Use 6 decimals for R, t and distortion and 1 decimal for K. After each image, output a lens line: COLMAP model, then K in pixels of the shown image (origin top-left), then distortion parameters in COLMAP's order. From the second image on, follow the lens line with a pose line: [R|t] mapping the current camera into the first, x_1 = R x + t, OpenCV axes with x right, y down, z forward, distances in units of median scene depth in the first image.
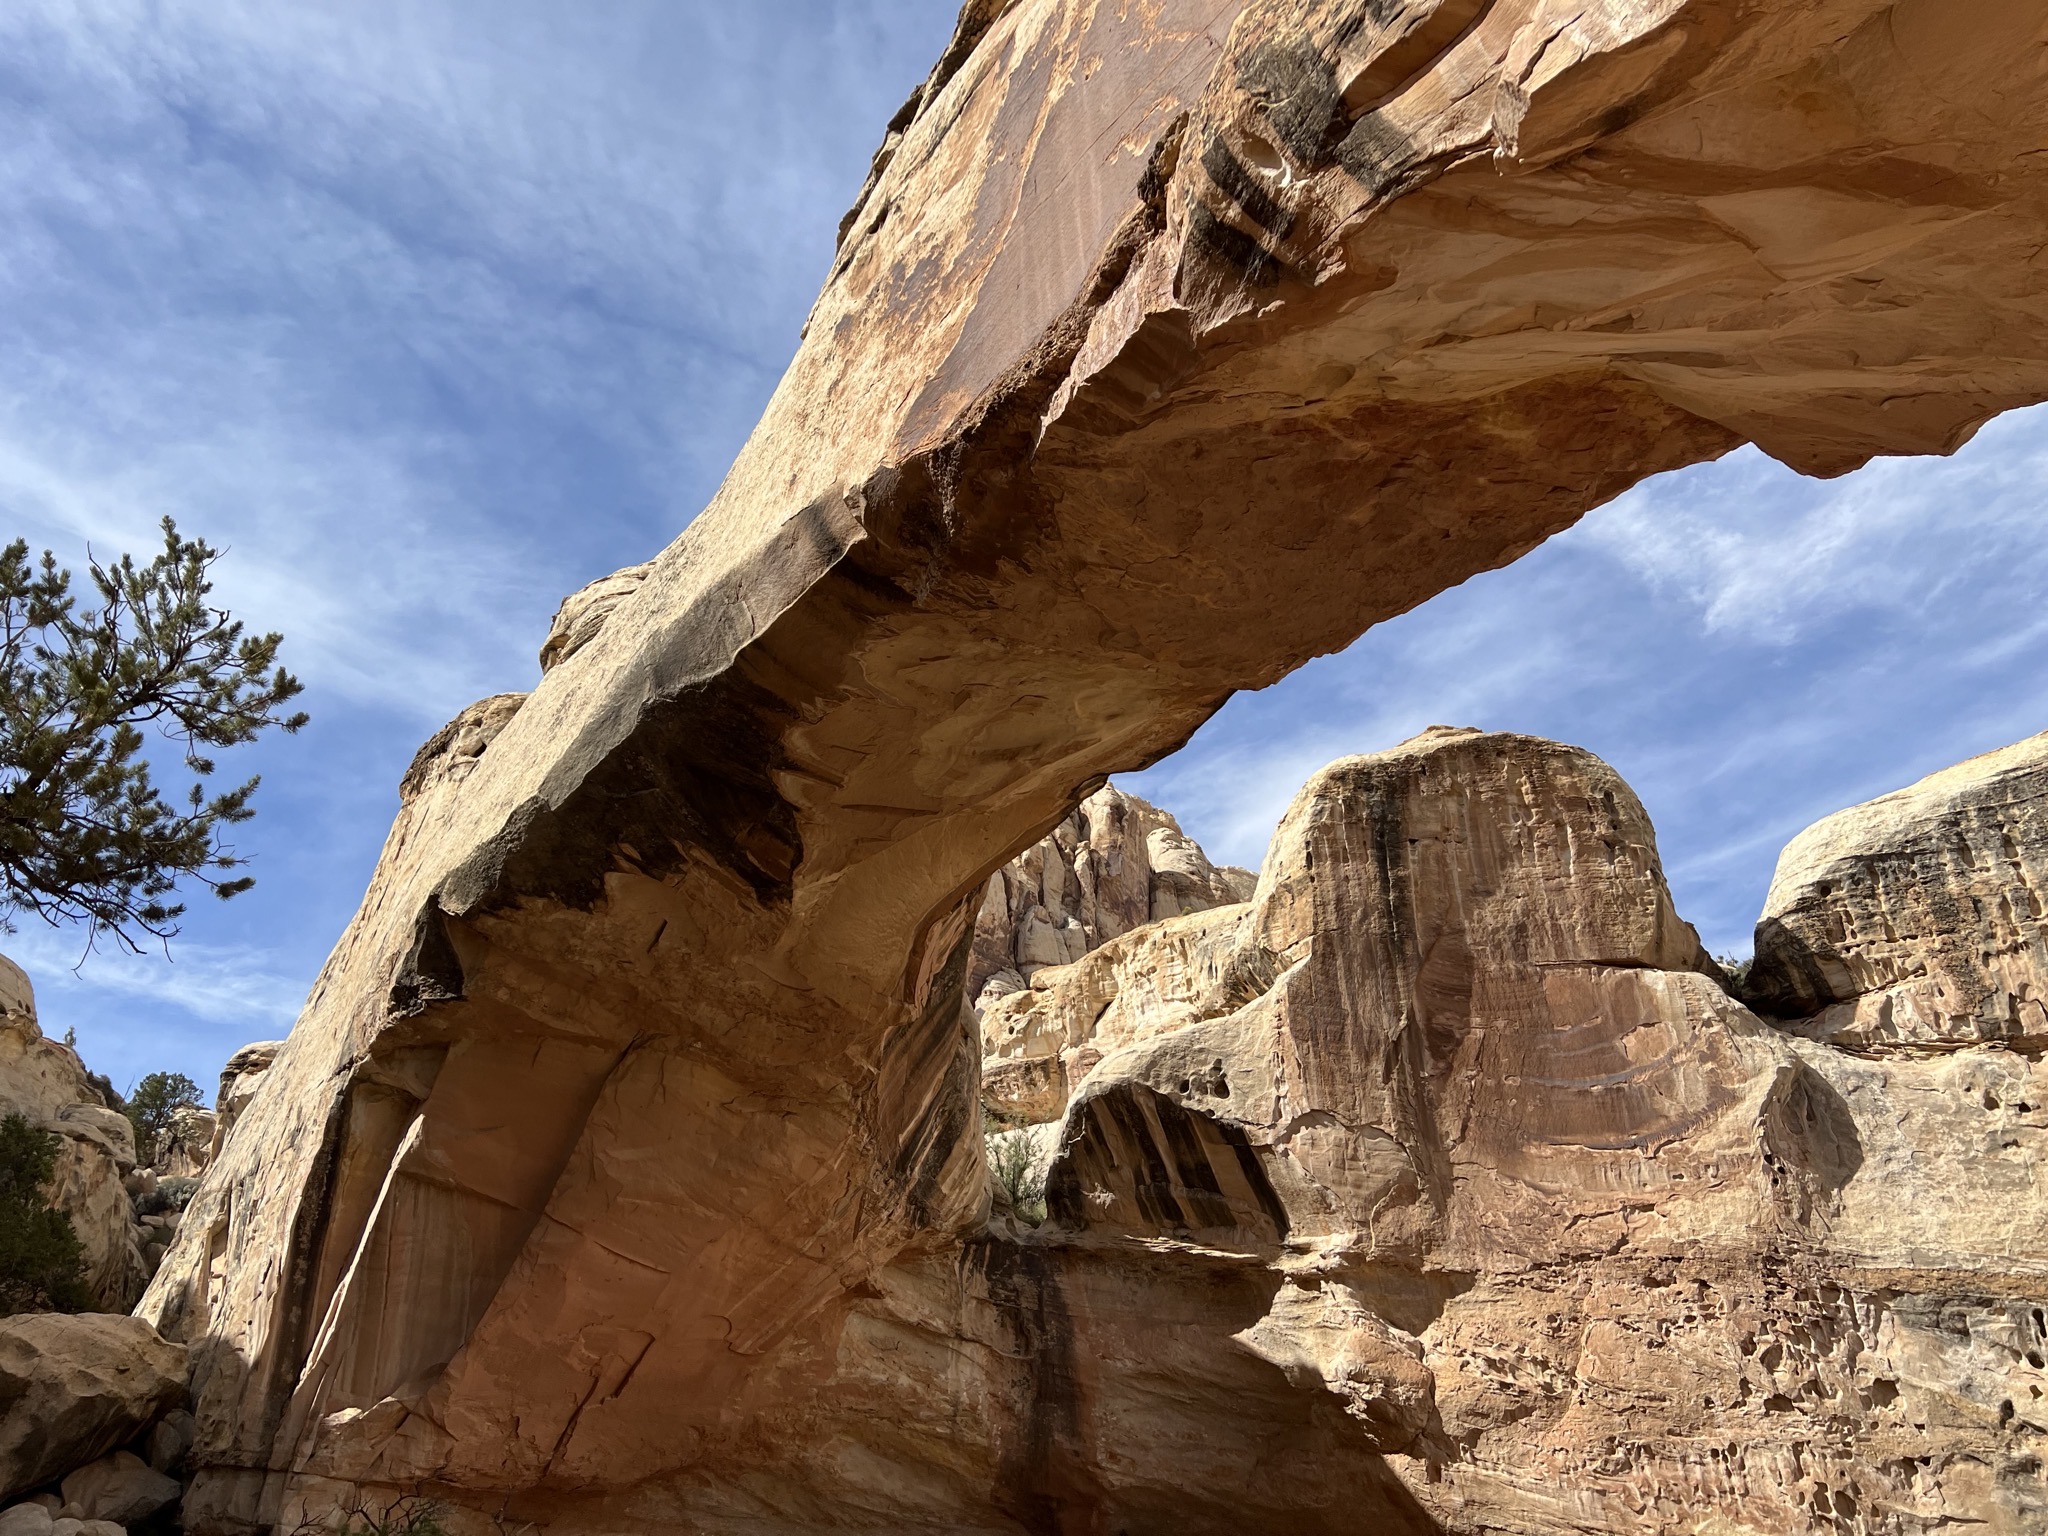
lens RADIAL K [[1544.4, 0, 1031.1], [0, 1544.4, 760.1], [0, 0, 1]] dist [0.048364, -0.050252]
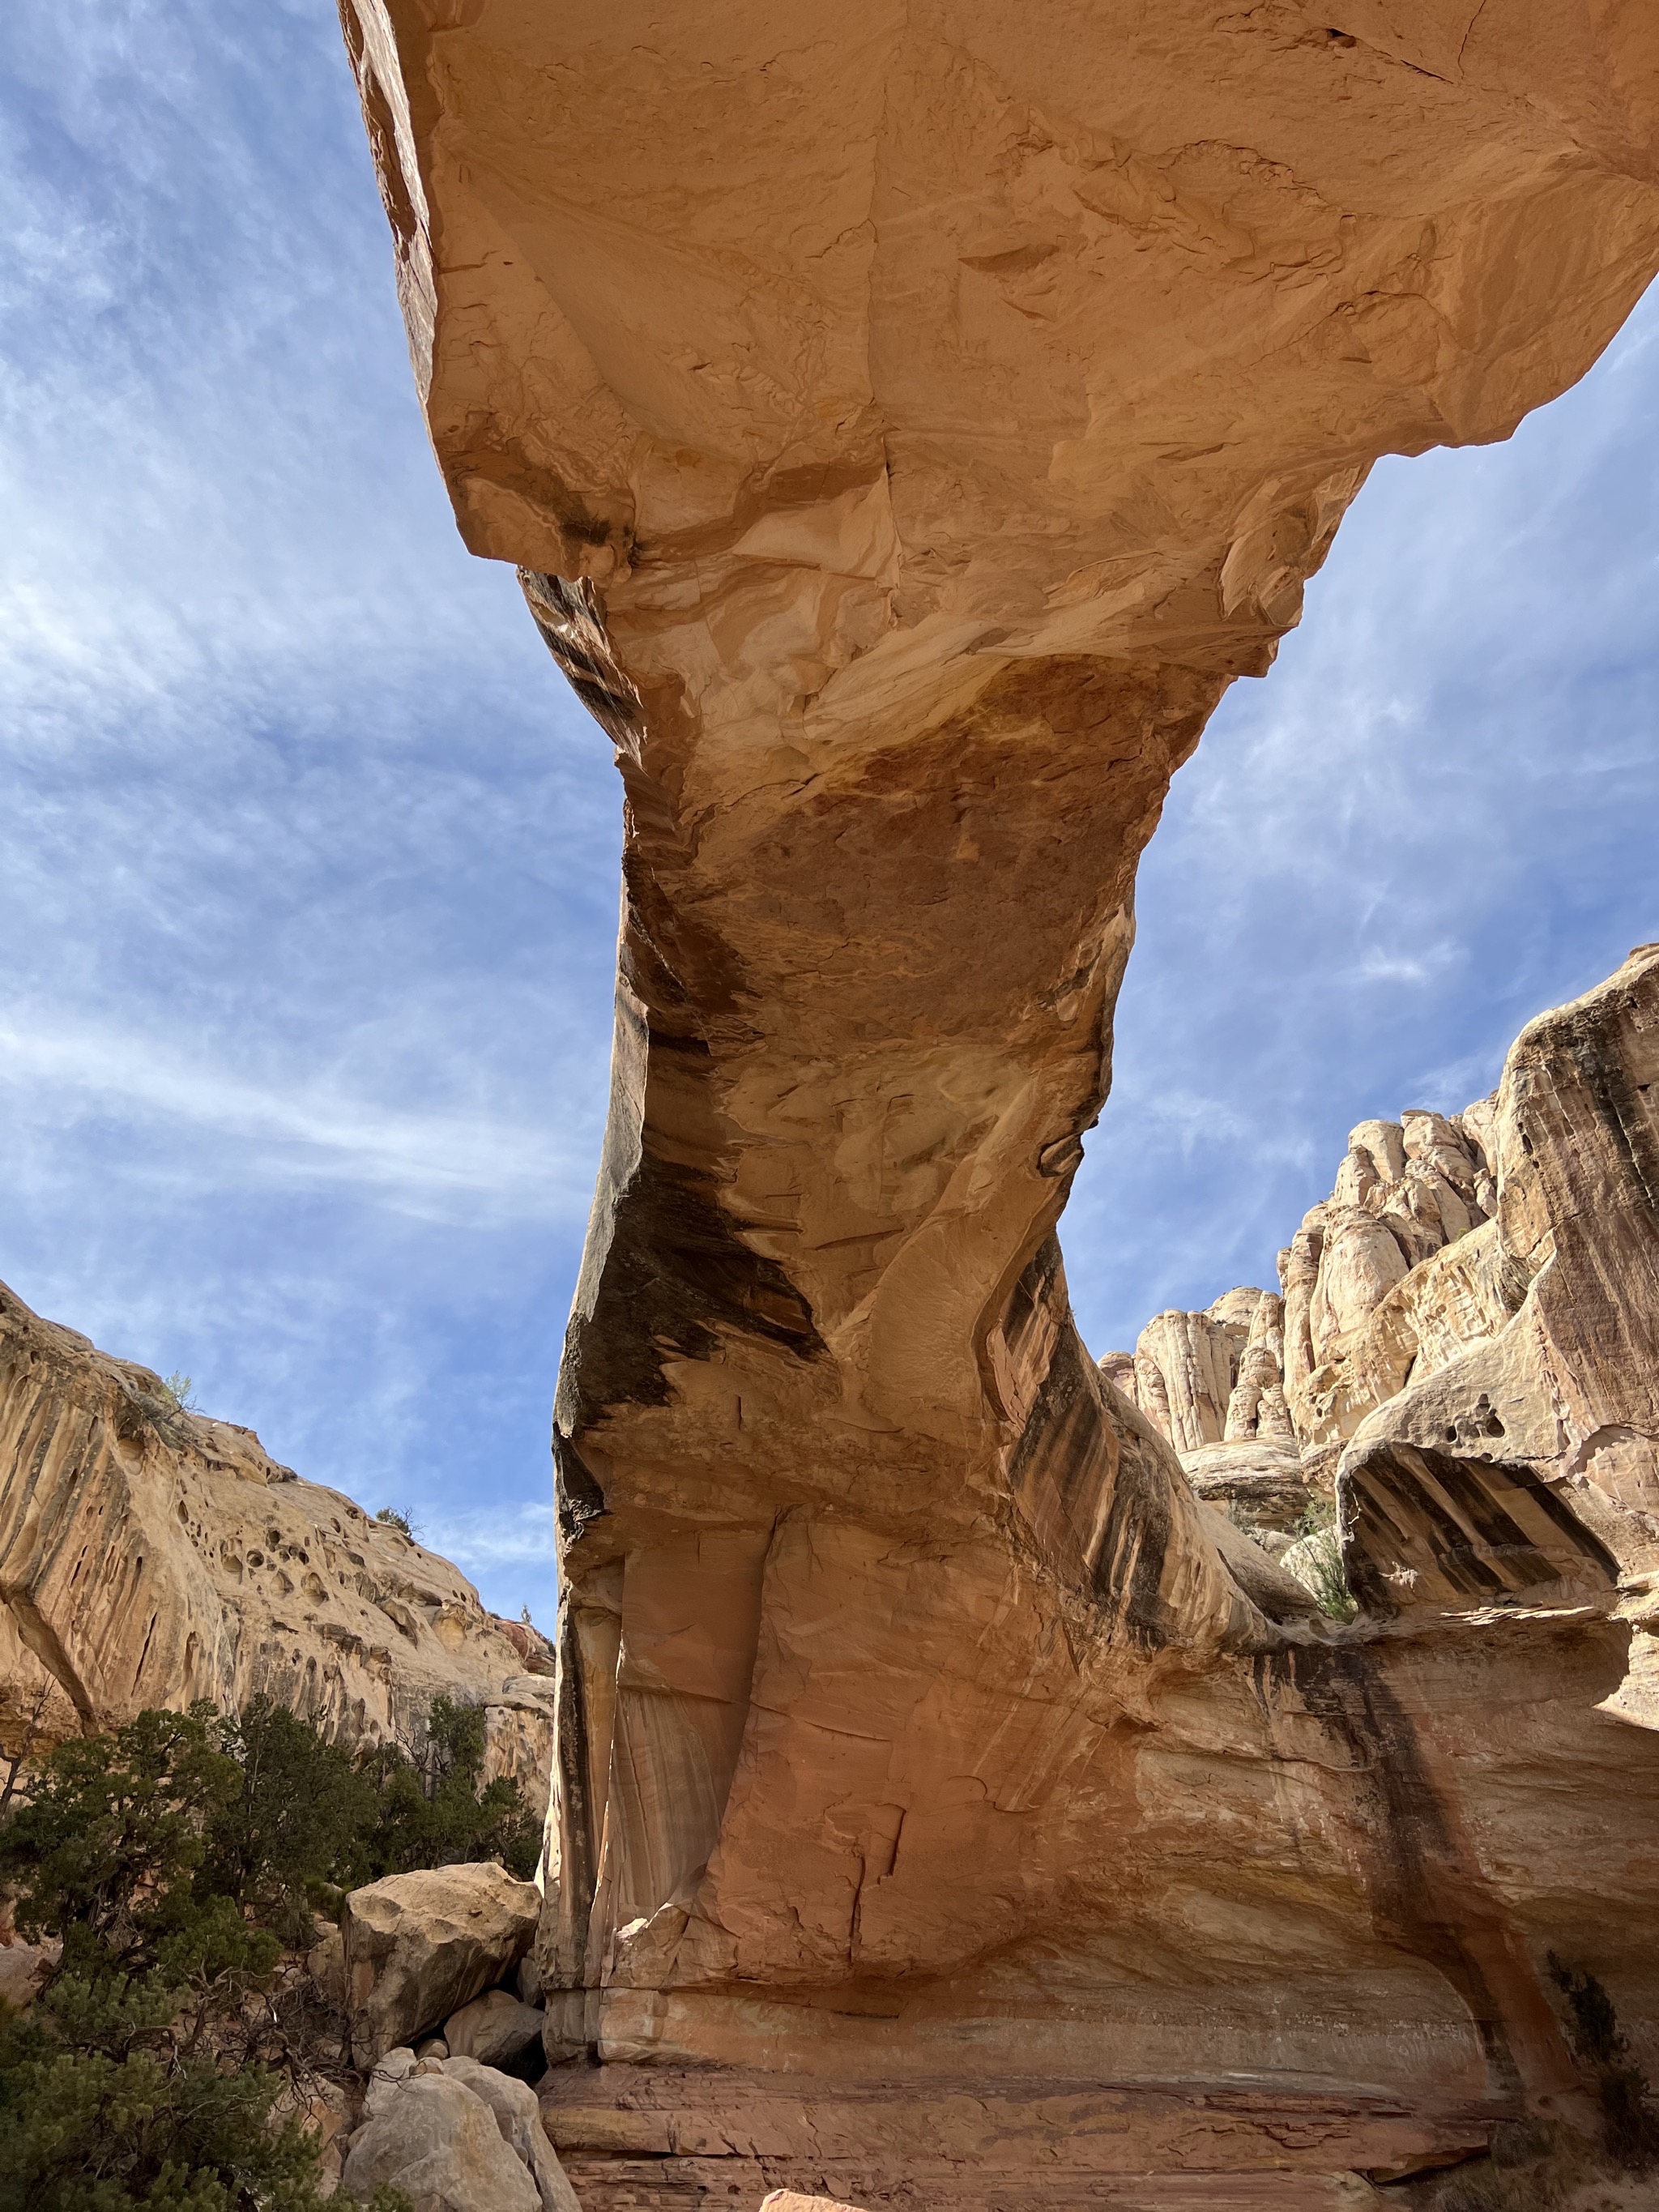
lens RADIAL K [[1665.2, 0, 849.0], [0, 1665.2, 1100.8], [0, 0, 1]] dist [0.056413, -0.057757]
pose [[0.901076, -0.291482, -0.321092, 0.173875], [0.276451, 0.956561, -0.092551, 0.028125], [0.334121, -0.005371, 0.942515, -0.009446]]
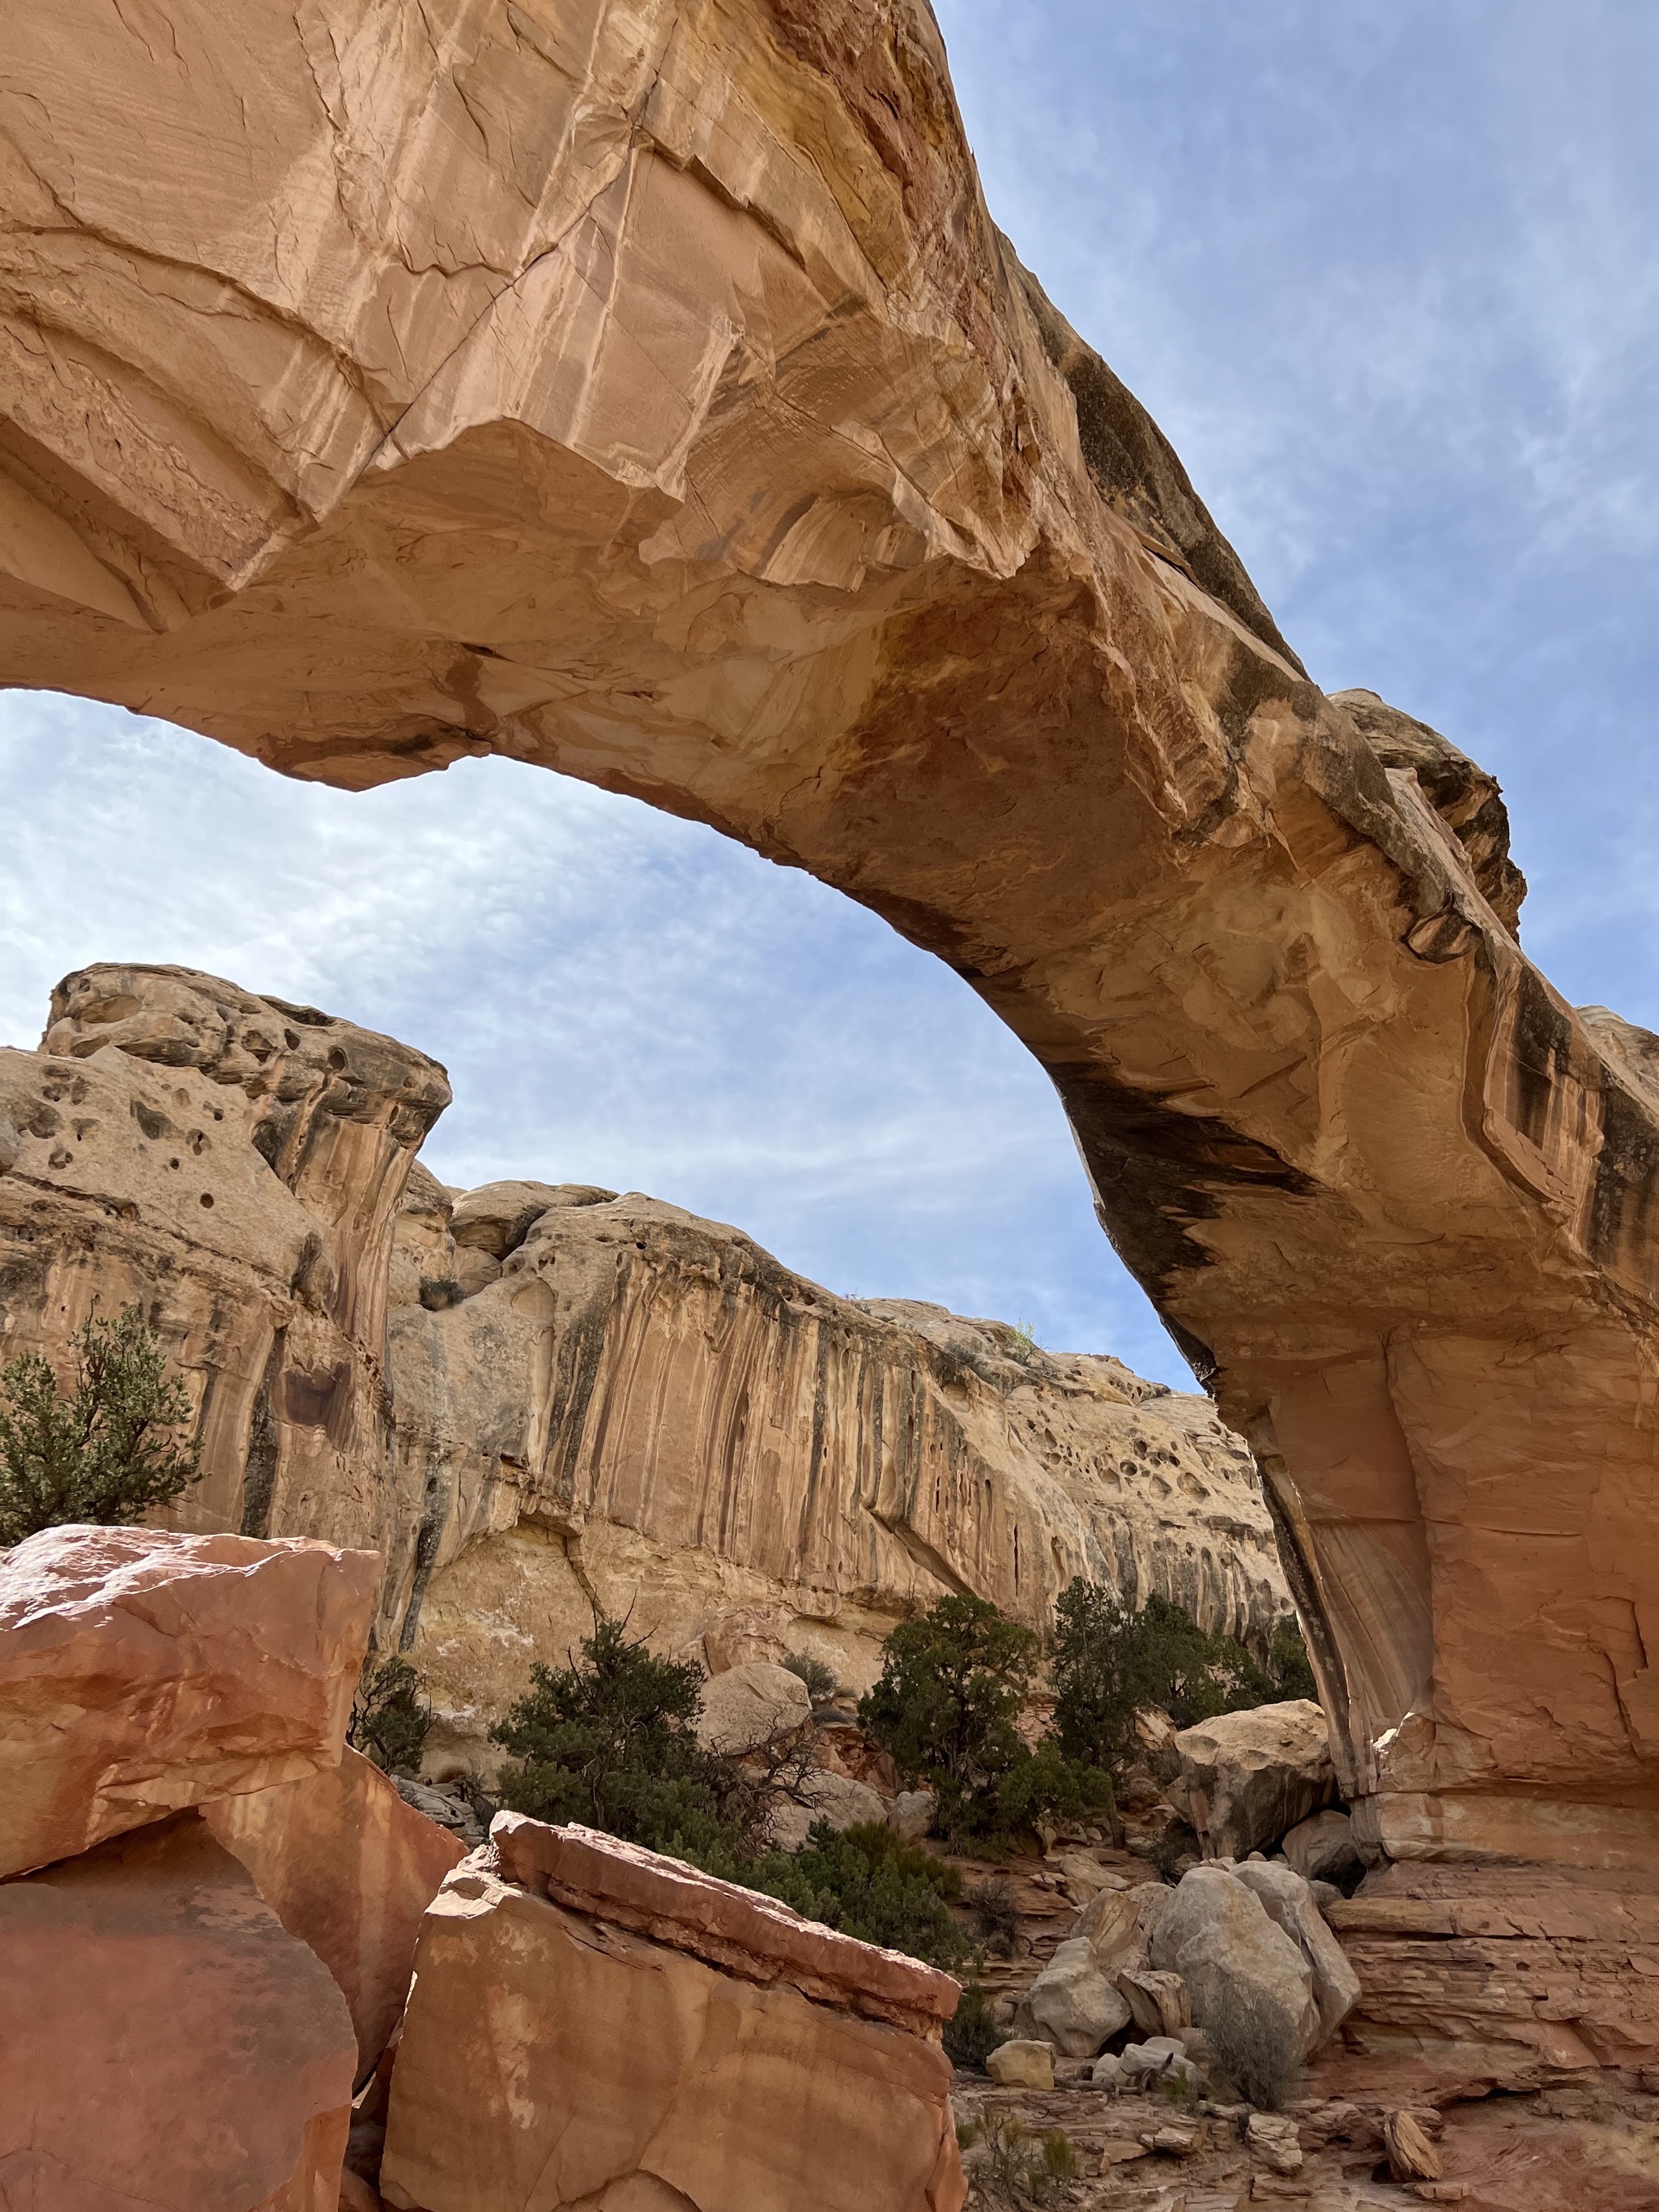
lens RADIAL K [[1667.9, 0, 813.2], [0, 1667.9, 1094.1], [0, 0, 1]] dist [0.048364, -0.050252]
pose [[0.492004, -0.487459, -0.721329, 0.362541], [0.468558, 0.846578, -0.252505, 0.116780], [0.733747, -0.213751, 0.644923, 0.021318]]
